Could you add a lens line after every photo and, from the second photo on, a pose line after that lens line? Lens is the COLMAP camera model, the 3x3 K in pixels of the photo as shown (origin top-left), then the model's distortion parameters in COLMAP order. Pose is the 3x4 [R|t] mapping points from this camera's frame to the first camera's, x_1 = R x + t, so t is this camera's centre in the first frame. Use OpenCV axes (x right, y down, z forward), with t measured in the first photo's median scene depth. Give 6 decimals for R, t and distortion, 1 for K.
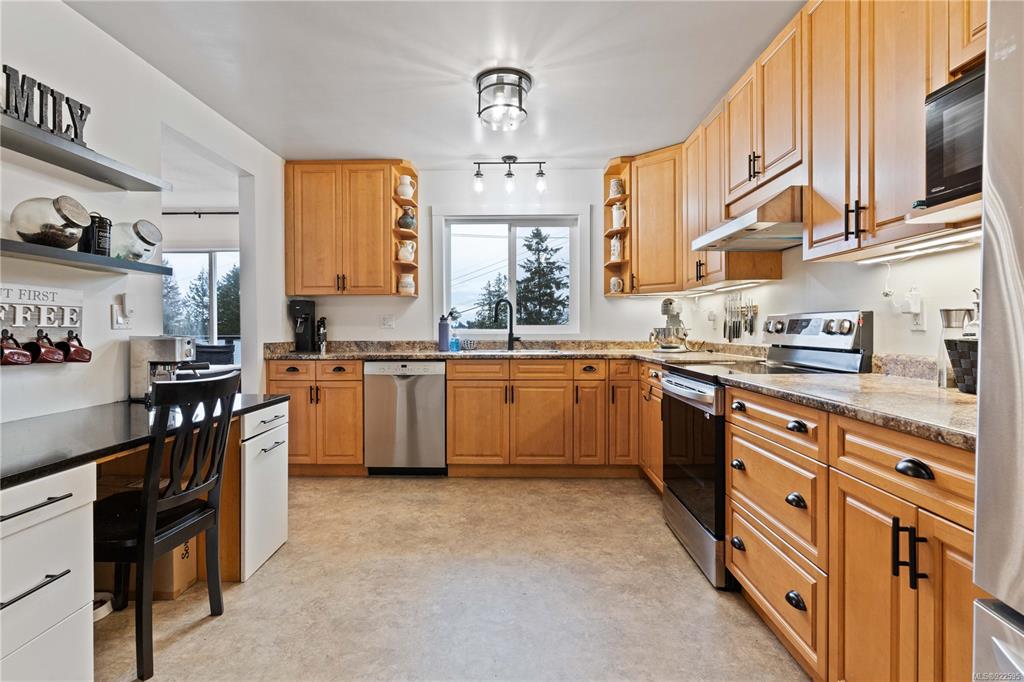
lens RADIAL K [[501.4, 0, 515.6], [0, 501.4, 337.8], [0, 0, 1]] dist [0.000035, 0.000031]
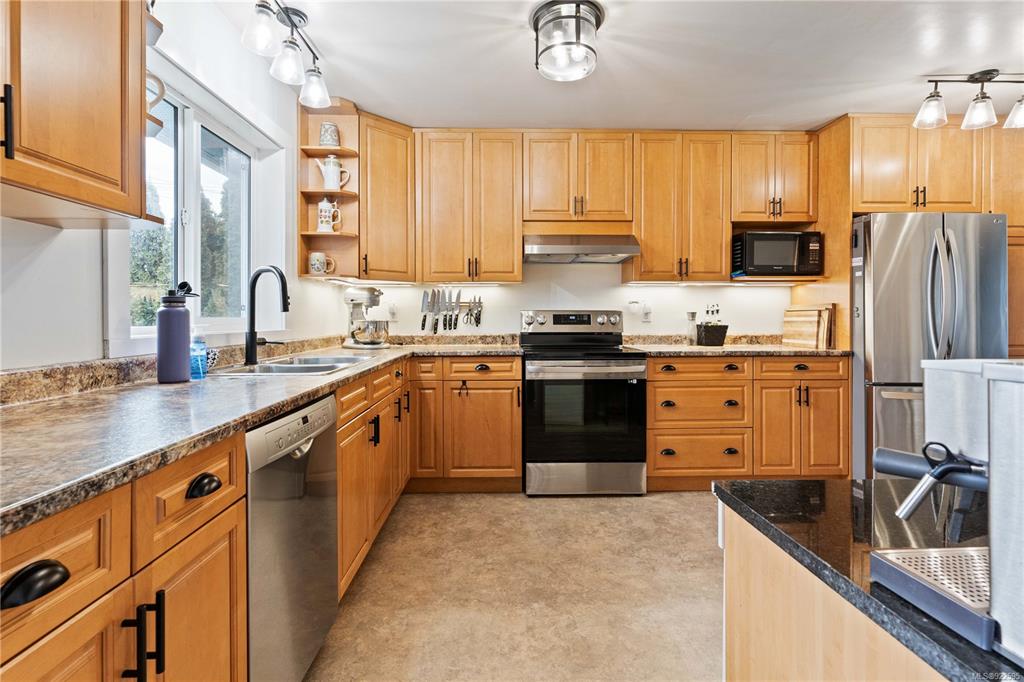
lens RADIAL K [[501.4, 0, 505.9], [0, 501.4, 316.5], [0, 0, 1]] dist [0.000035, 0.000031]
pose [[-0.050381, 0.006938, 0.998706, -0.649846], [0.020701, 0.999768, -0.005901, -0.018647], [-0.998515, 0.020377, -0.050513, 0.893054]]
